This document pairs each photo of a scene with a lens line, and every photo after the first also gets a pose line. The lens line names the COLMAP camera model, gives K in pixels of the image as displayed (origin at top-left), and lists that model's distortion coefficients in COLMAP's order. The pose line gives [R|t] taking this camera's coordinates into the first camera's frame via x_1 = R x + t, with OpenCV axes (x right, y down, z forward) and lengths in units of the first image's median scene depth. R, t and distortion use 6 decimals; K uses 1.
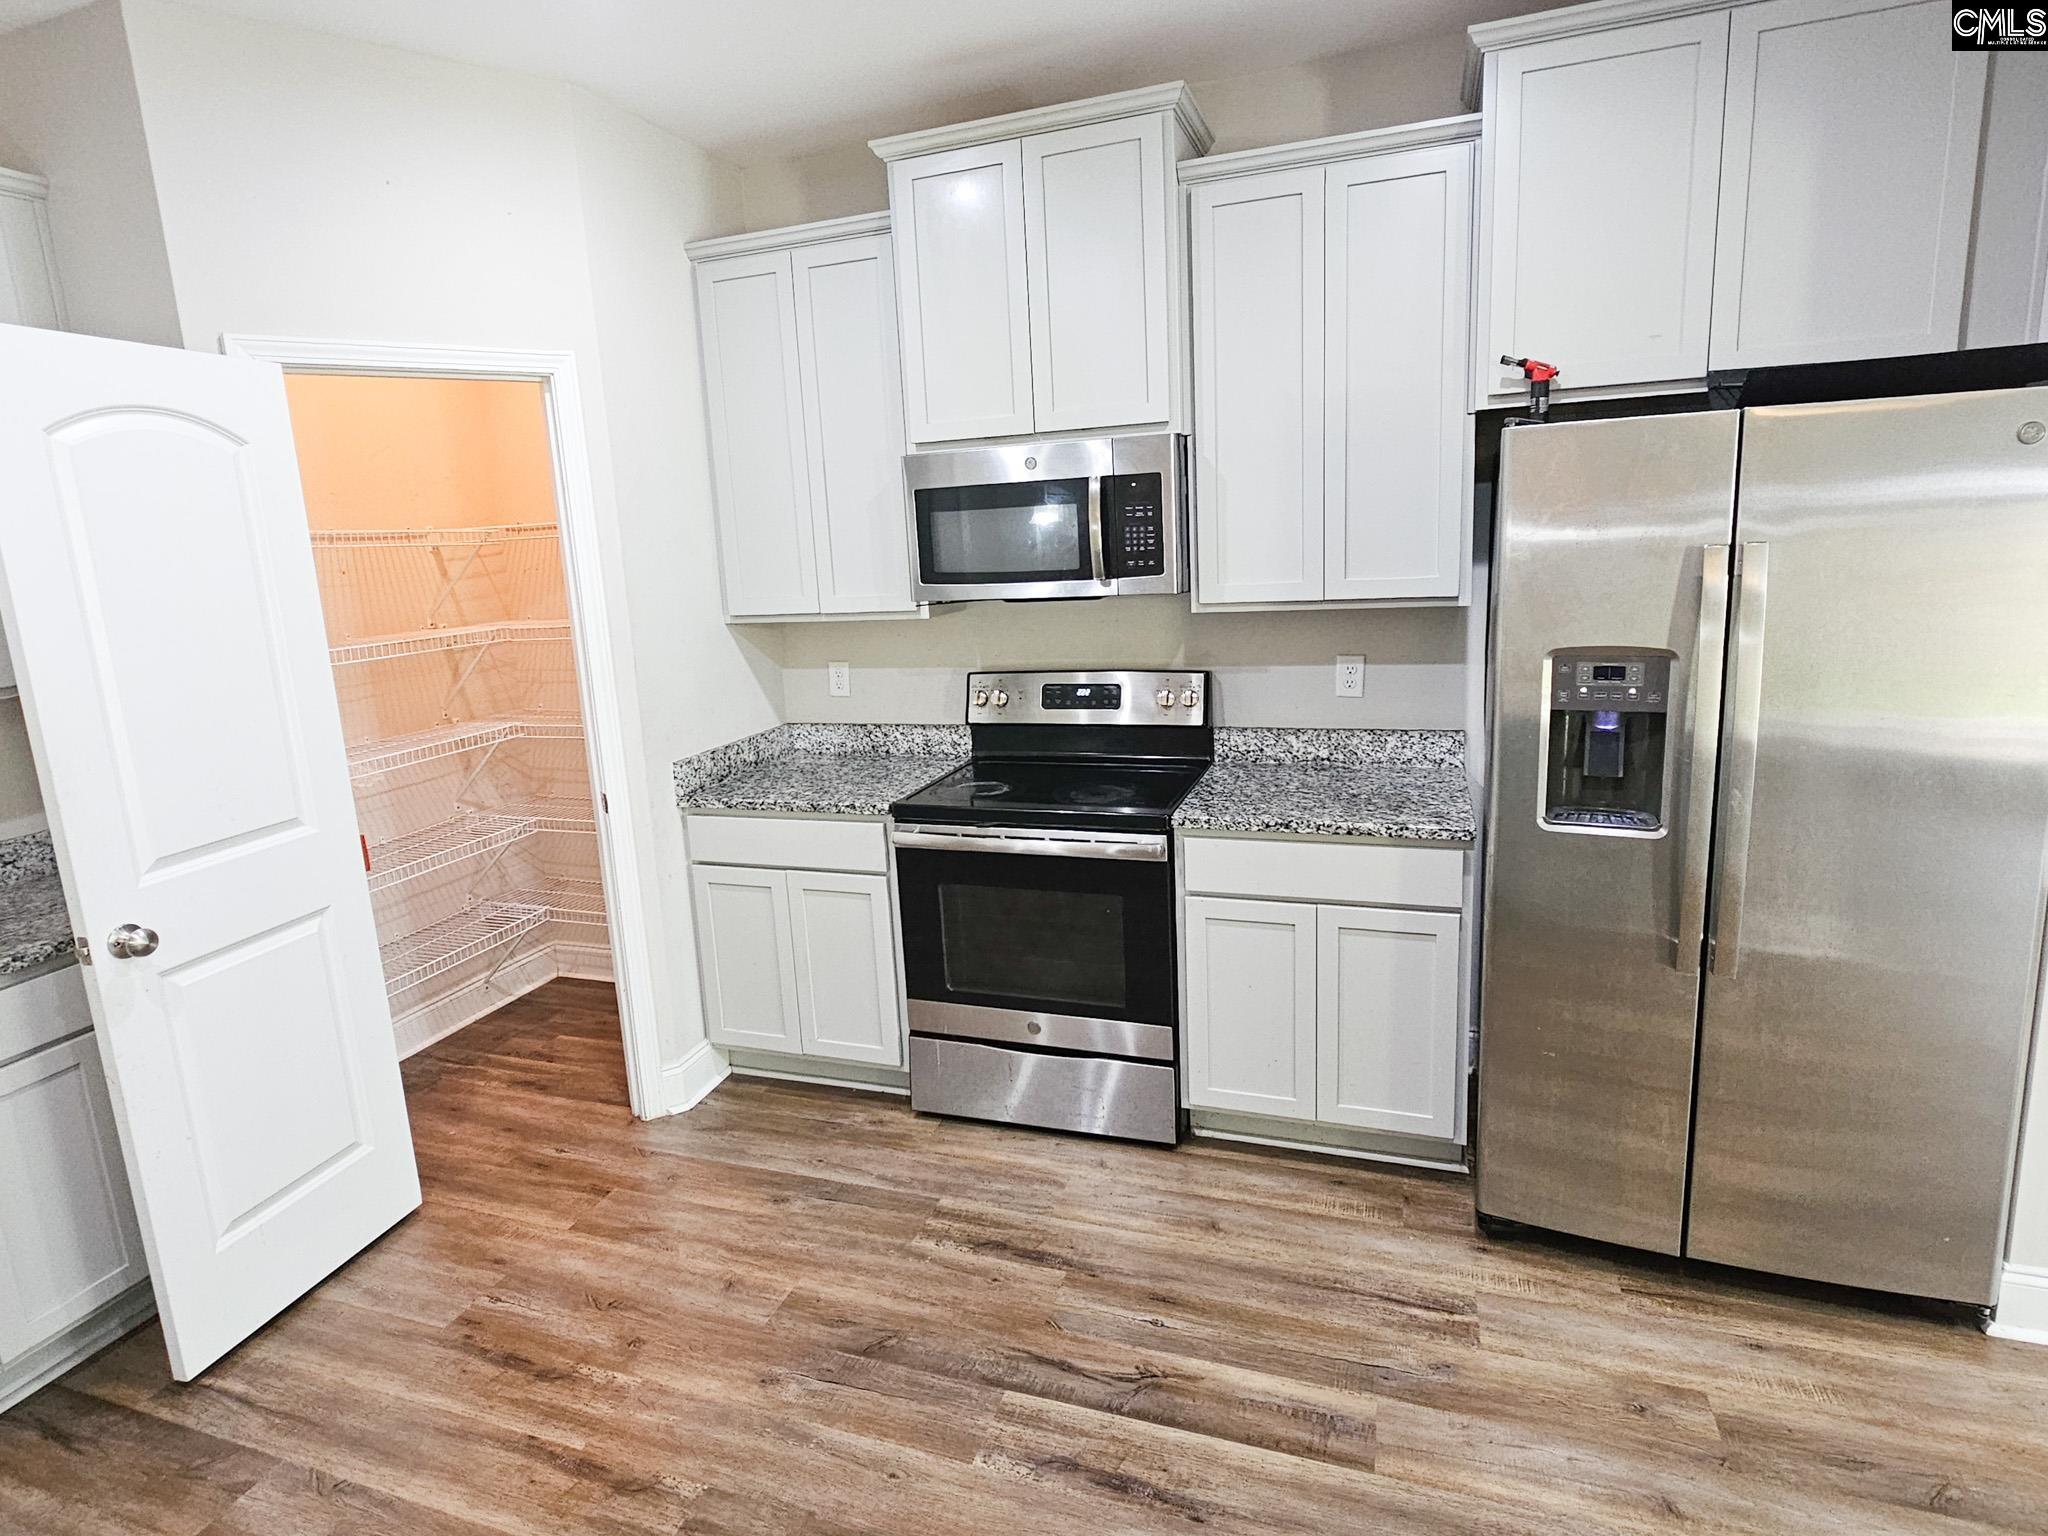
lens RADIAL K [[1093.0, 0, 1011.2], [0, 1093.0, 725.0], [0, 0, 1]] dist [0.000955, -0.001686]
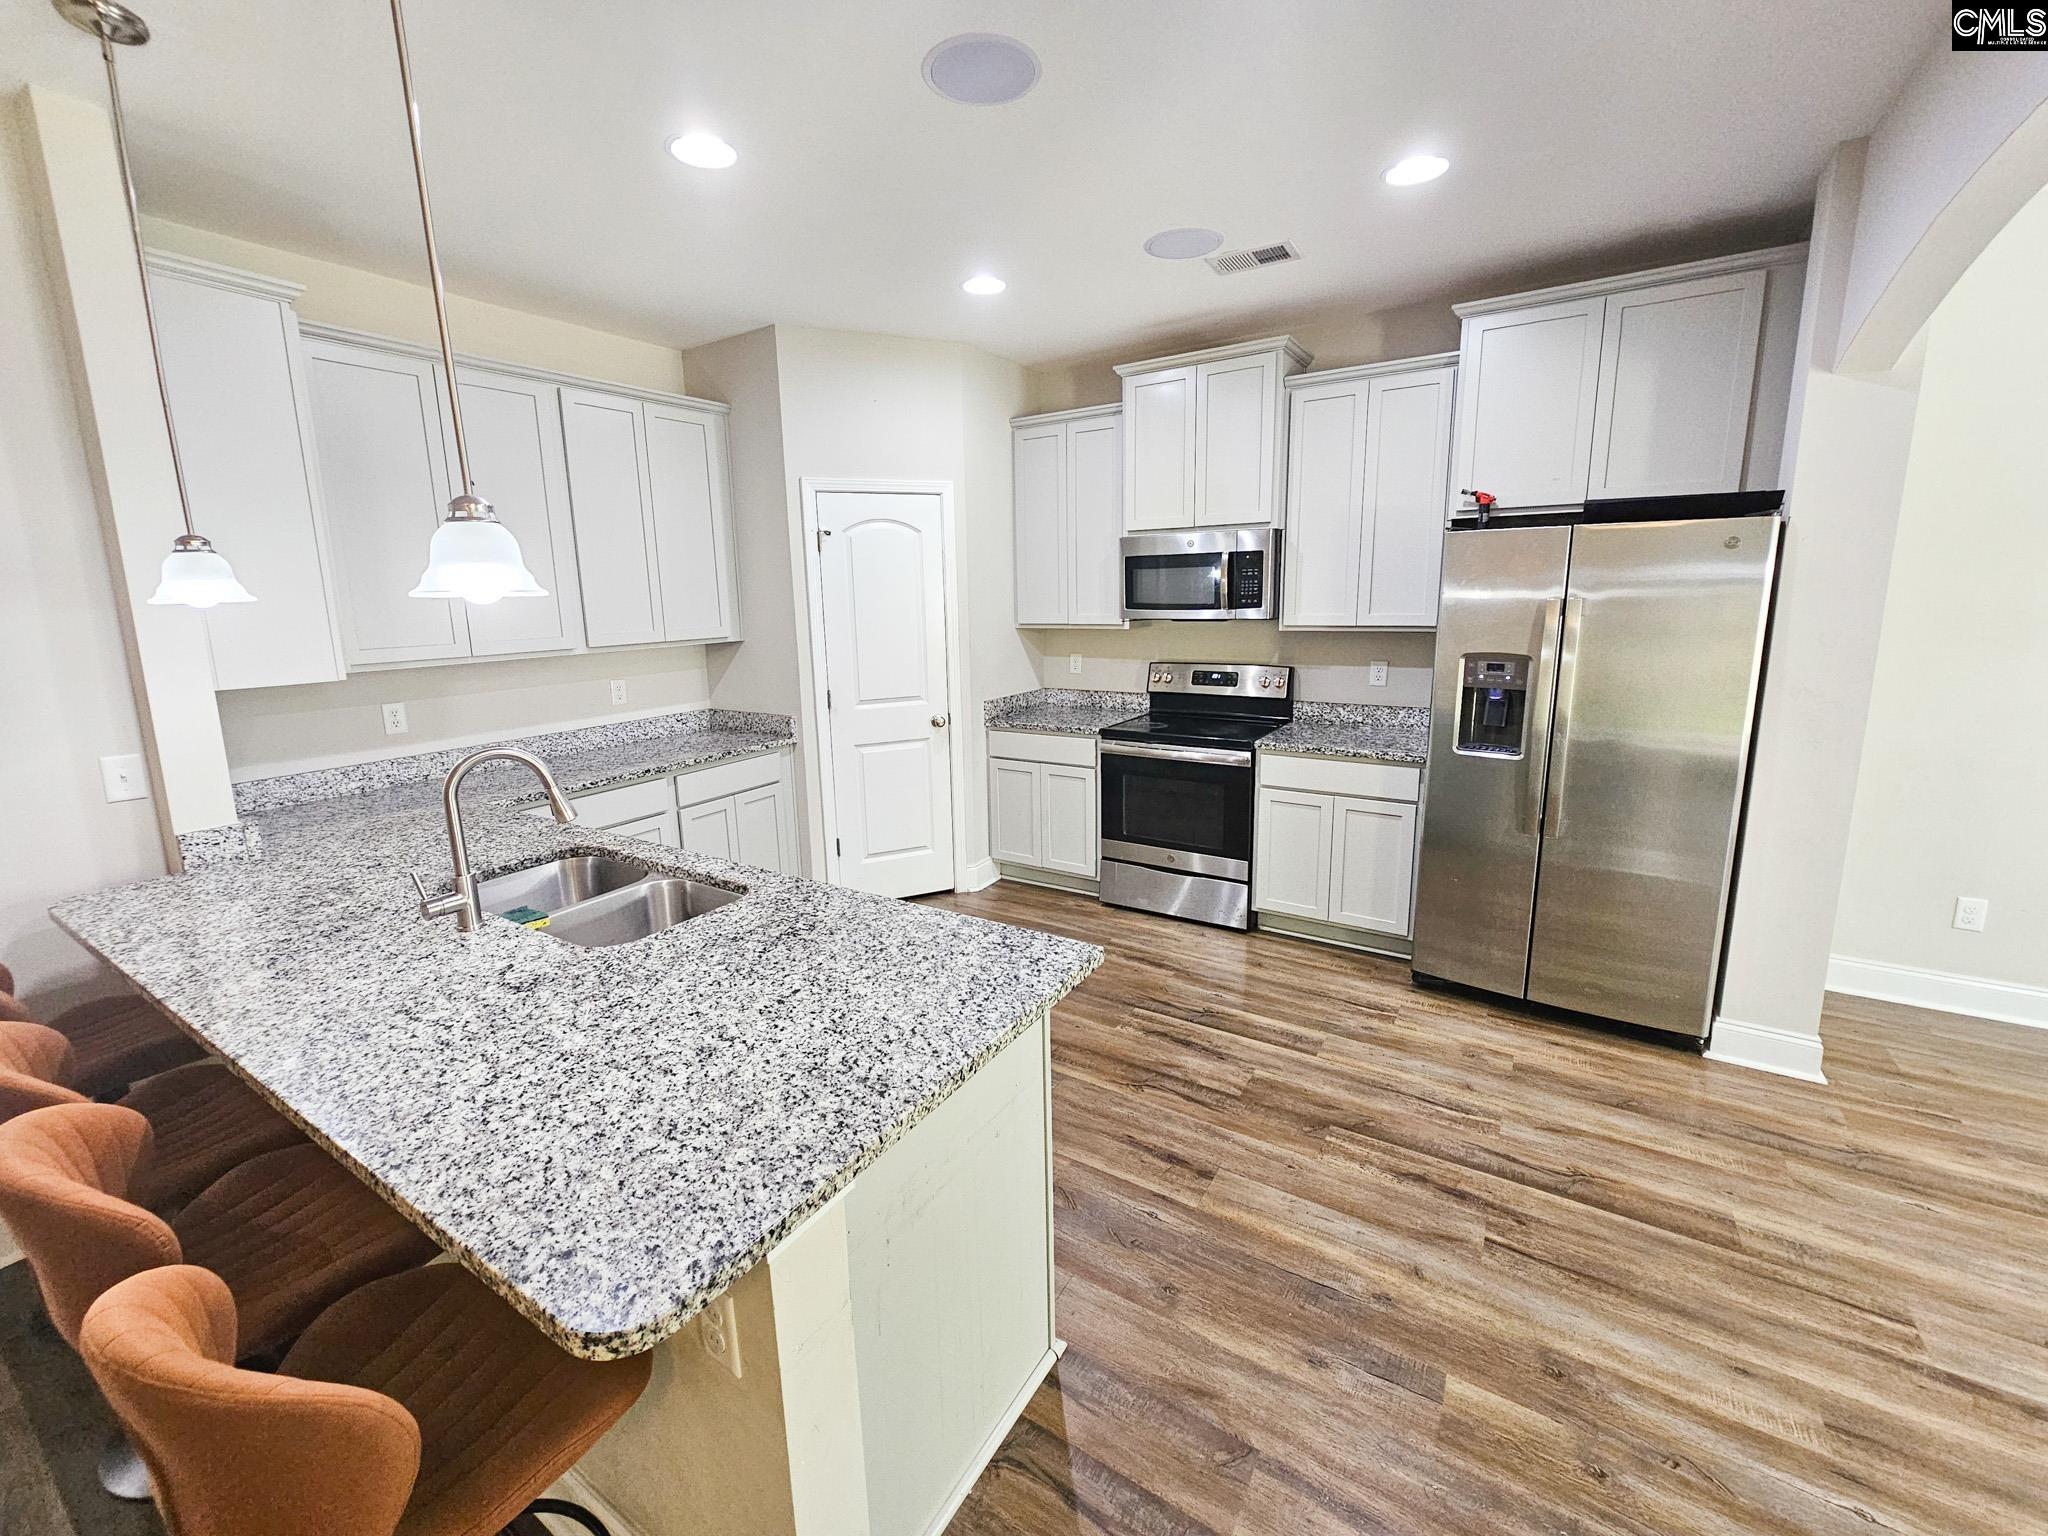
lens RADIAL K [[837.3, 0, 1015.4], [0, 837.3, 732.6], [0, 0, 1]] dist [0.001553, -0.001347]
pose [[0.973563, 0.069710, -0.217522, 0.066064], [-0.069111, 0.997555, 0.010373, 0.086374], [0.217714, 0.004934, 0.976000, -0.457821]]
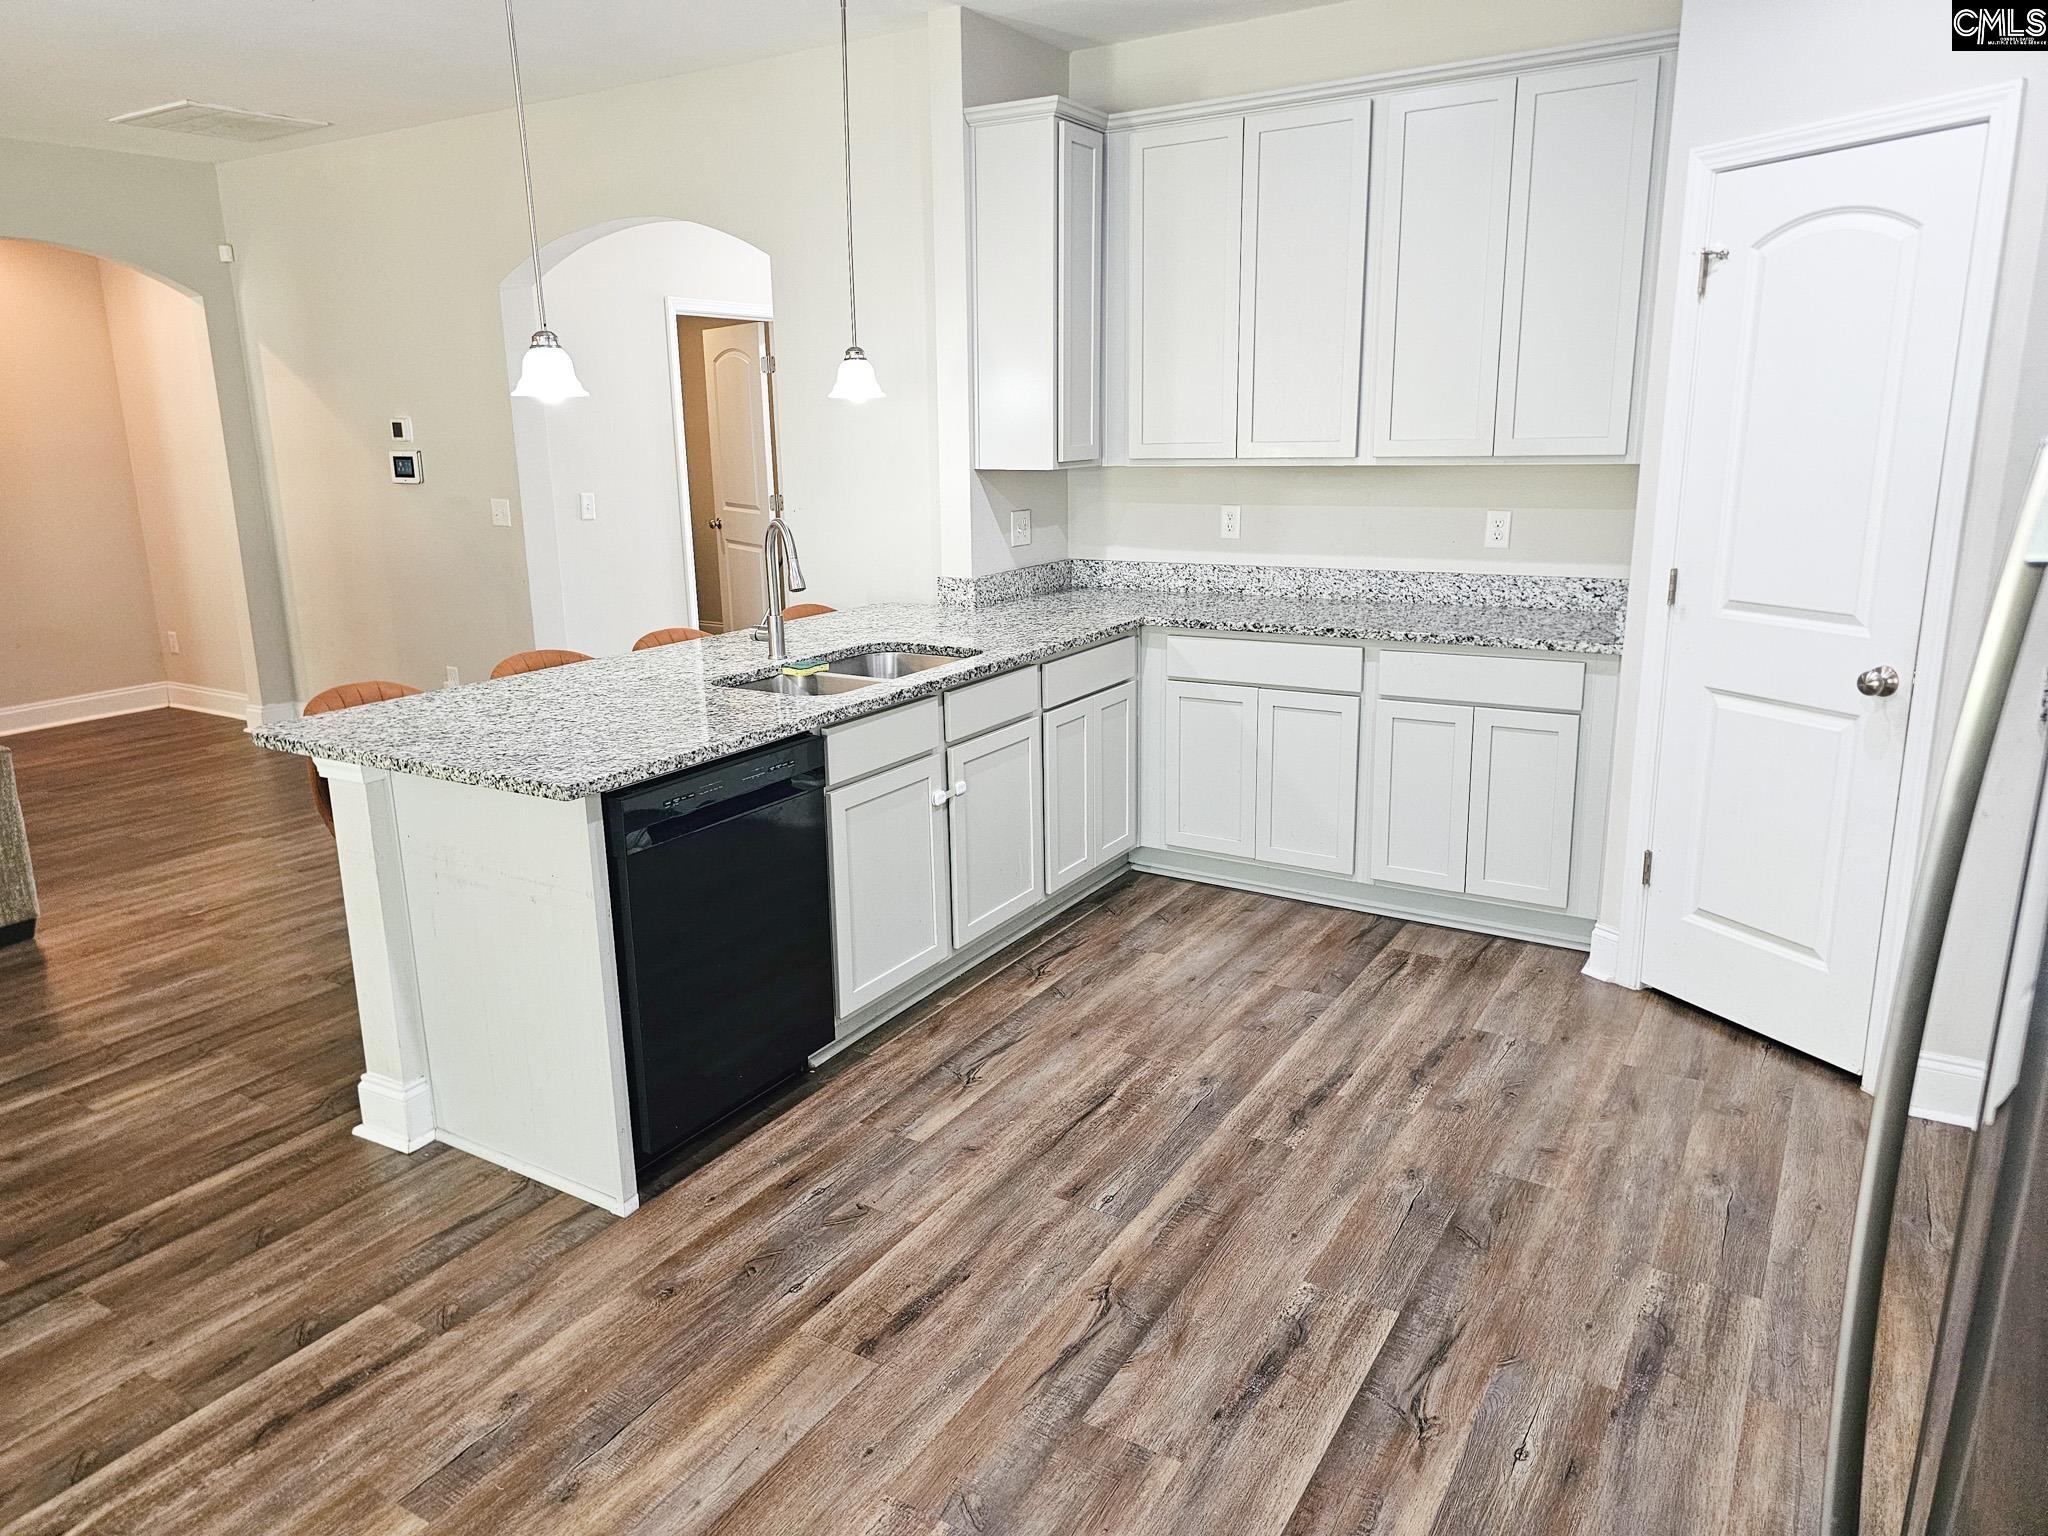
lens RADIAL K [[1373.9, 0, 1003.0], [0, 1373.9, 738.8], [0, 0, 1]] dist [0.063395, -0.044799]
pose [[-0.216312, 0.278438, -0.935778, 0.848898], [-0.143451, 0.939004, 0.312558, -0.131133], [0.965728, 0.201848, -0.163176, 0.642527]]
